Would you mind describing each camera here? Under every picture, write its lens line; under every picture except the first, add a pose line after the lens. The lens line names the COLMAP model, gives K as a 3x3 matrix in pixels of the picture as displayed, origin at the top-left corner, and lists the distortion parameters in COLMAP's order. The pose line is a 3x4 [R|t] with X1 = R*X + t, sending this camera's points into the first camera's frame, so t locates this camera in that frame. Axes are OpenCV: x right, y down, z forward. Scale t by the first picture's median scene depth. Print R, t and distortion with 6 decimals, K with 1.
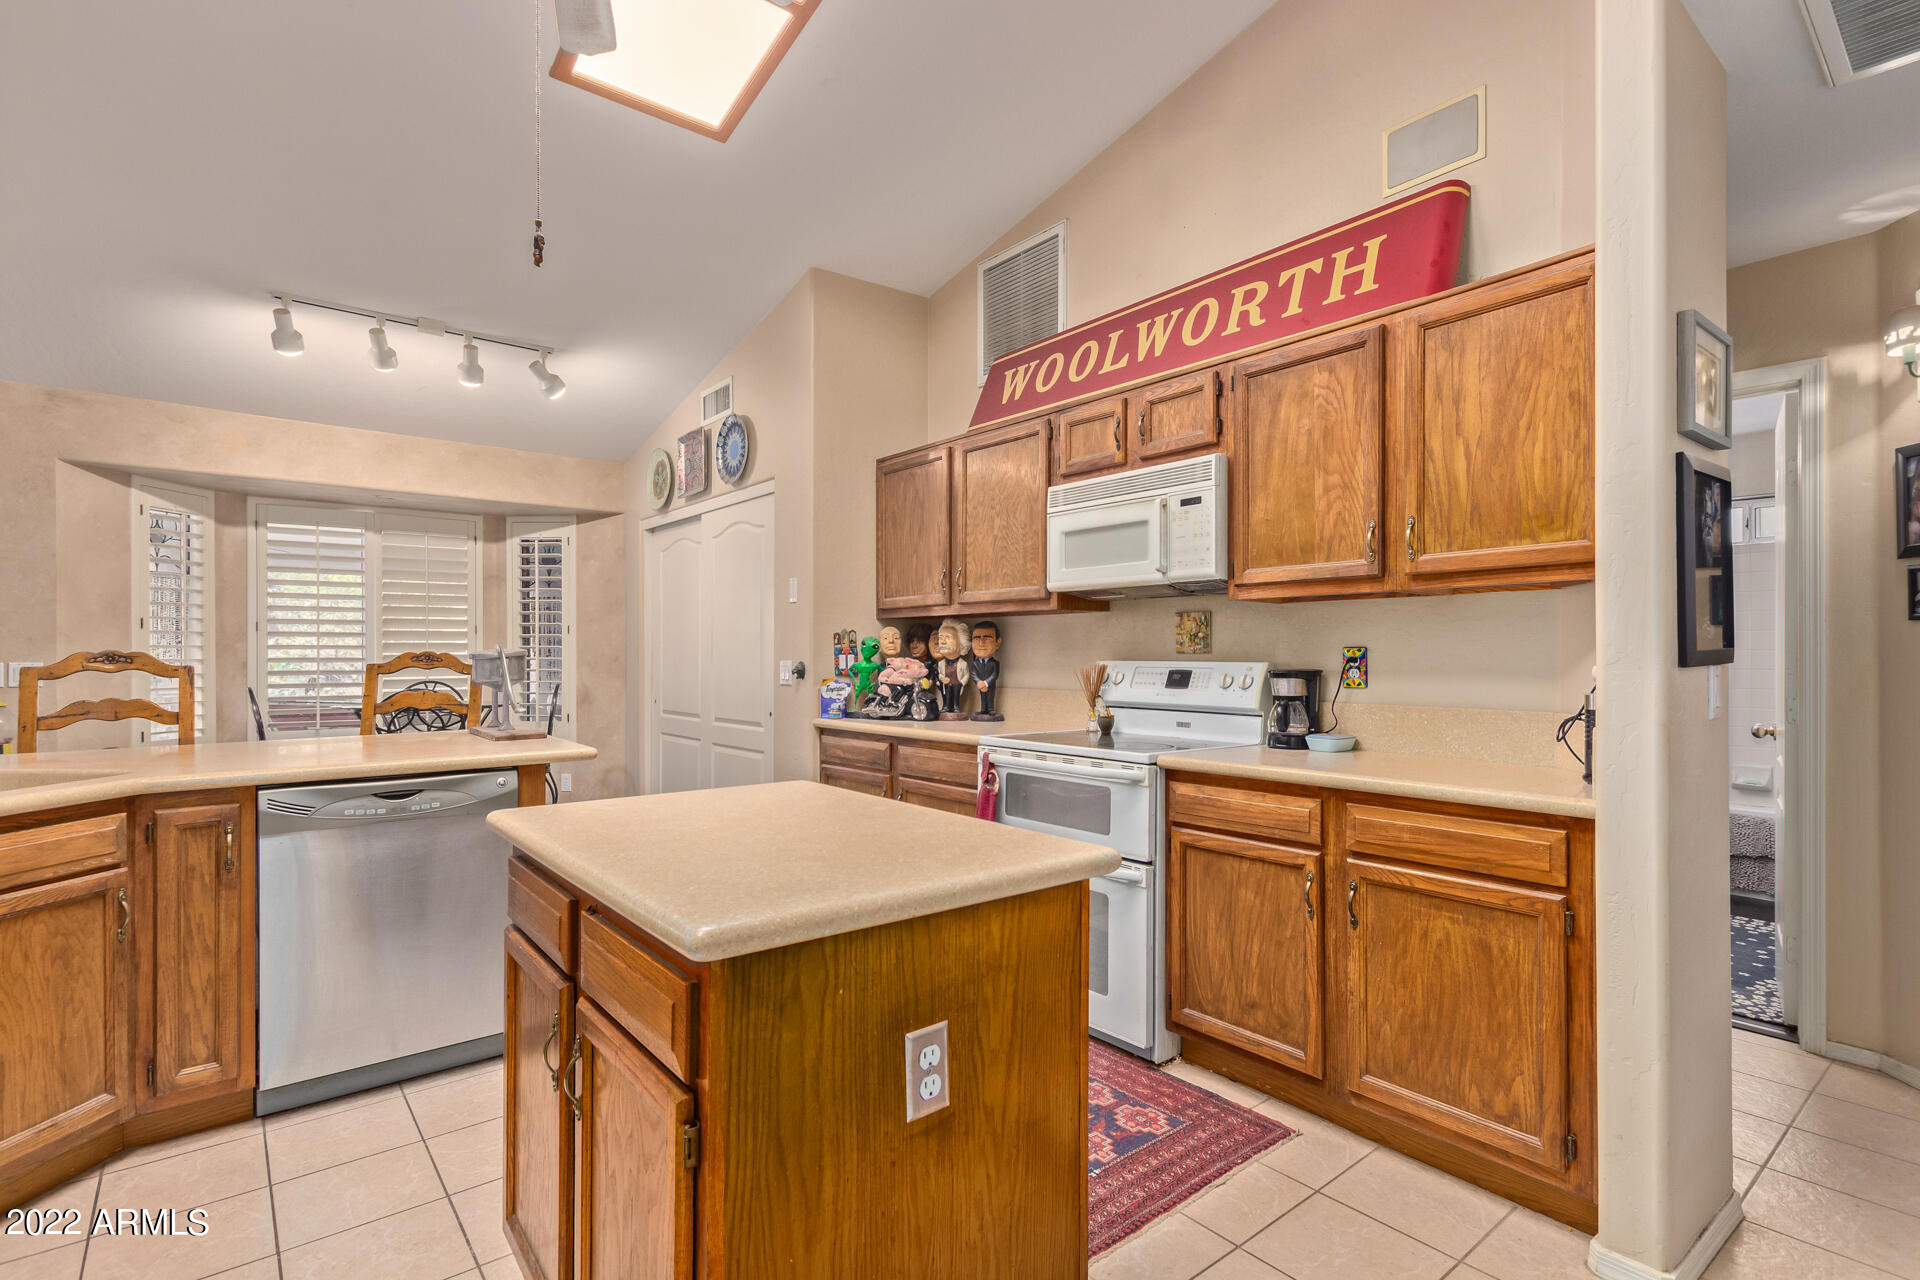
lens RADIAL K [[907.4, 0, 960.0], [0, 907.4, 640.0], [0, 0, 1]] dist [0.017165, 0.000158]
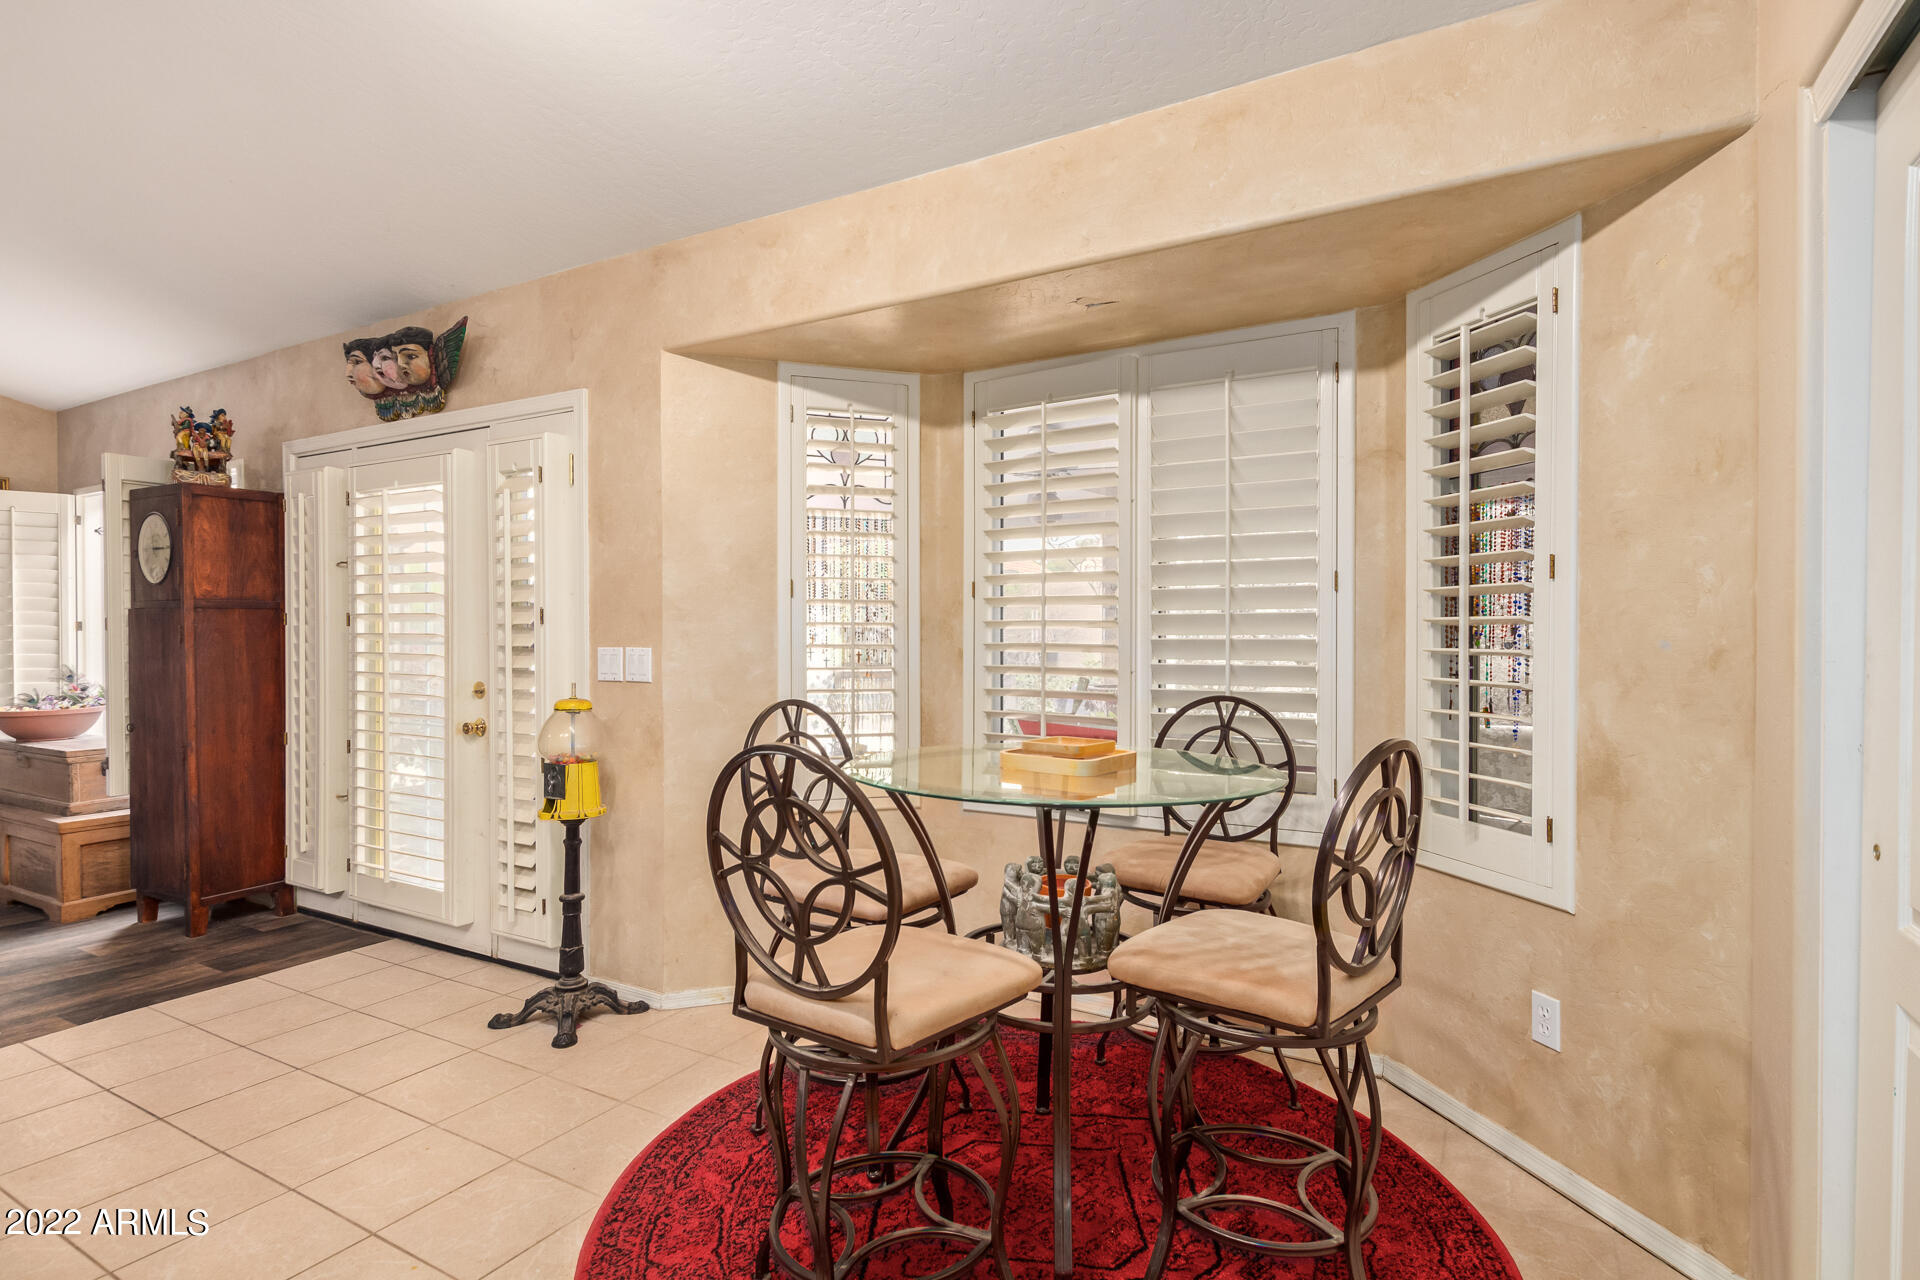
lens RADIAL K [[936.7, 0, 912.1], [0, 936.7, 636.1], [0, 0, 1]] dist [0.019418, -0.000503]
pose [[0.344335, 0.002681, -0.938843, -0.215267], [0.011913, 0.999903, 0.007225, 0.010236], [0.938771, -0.013672, 0.344269, 0.765577]]
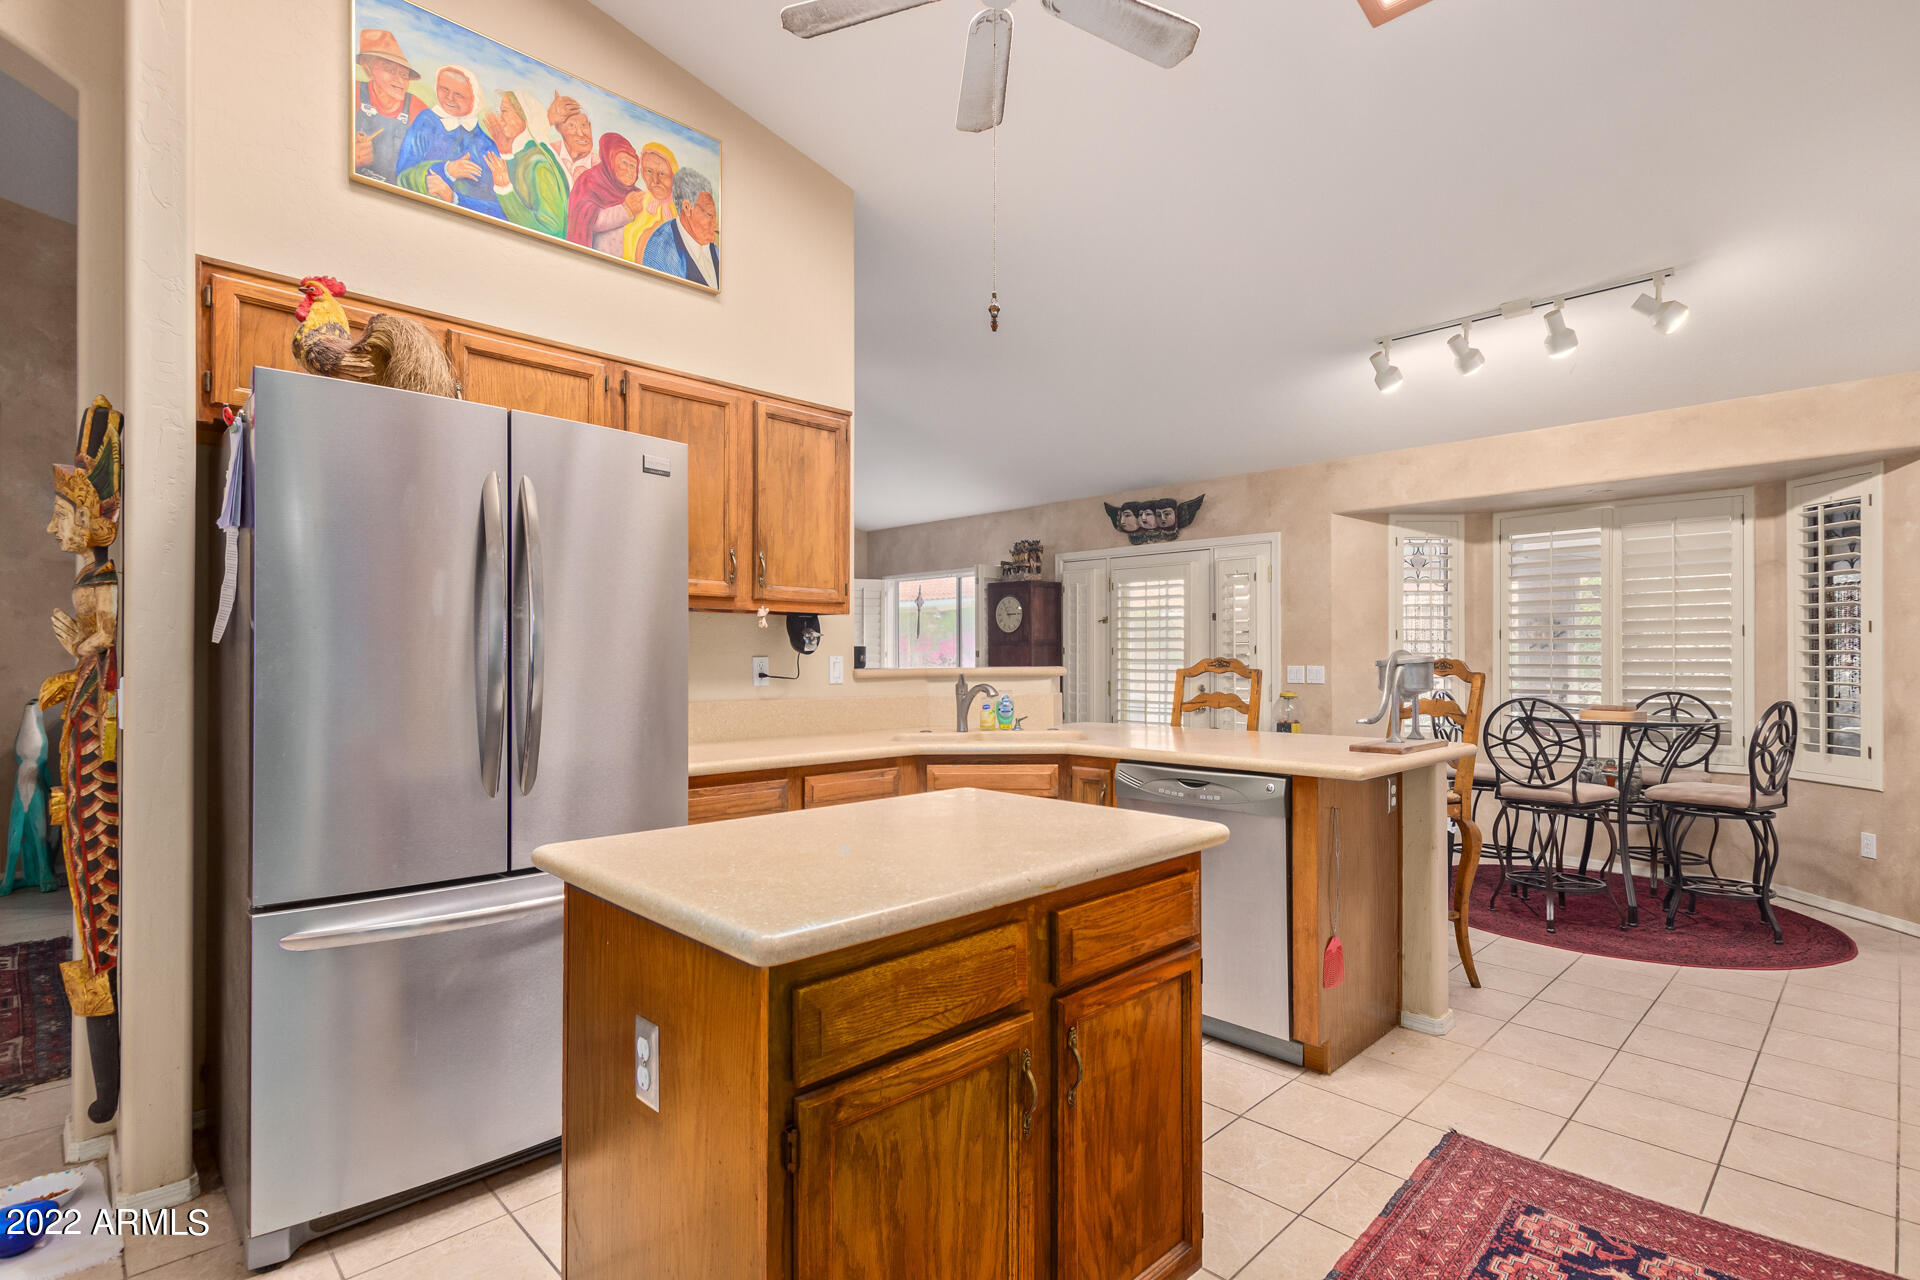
lens RADIAL K [[914.0, 0, 972.3], [0, 914.0, 649.6], [0, 0, 1]] dist [0.021535, -0.008970]
pose [[0.114980, -0.008503, -0.993331, 0.227845], [0.013094, 0.999889, -0.007044, 0.002520], [0.993282, -0.012197, 0.115079, 0.270123]]
